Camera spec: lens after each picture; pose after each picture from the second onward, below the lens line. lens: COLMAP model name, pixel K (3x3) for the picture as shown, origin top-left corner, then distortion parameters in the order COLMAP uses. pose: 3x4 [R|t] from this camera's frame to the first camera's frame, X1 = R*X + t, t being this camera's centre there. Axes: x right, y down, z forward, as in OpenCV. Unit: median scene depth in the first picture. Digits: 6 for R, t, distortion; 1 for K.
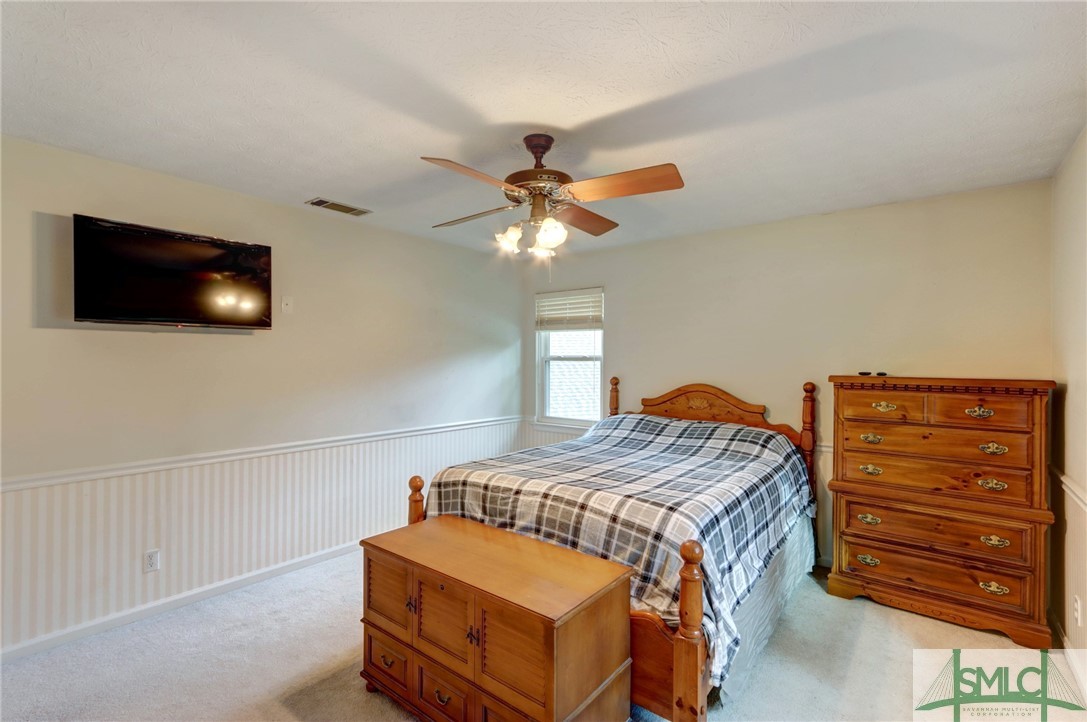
lens RADIAL K [[509.0, 0, 529.7], [0, 509.0, 358.0], [0, 0, 1]] dist [0.002510, 0.000080]
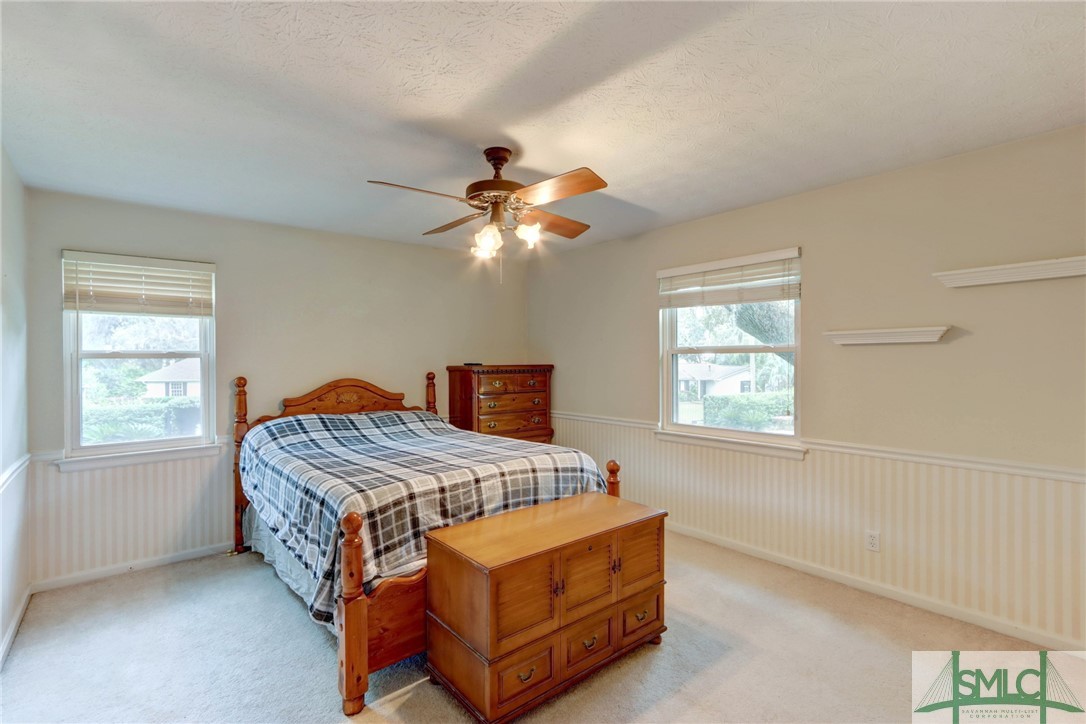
lens RADIAL K [[508.6, 0, 529.2], [0, 508.6, 359.0], [0, 0, 1]] dist [0.002510, 0.000080]
pose [[0.190352, -0.005889, 0.981698, -0.966892], [0.002469, 0.999982, 0.005520, 0.008676], [-0.981713, 0.001373, 0.190363, 0.663036]]
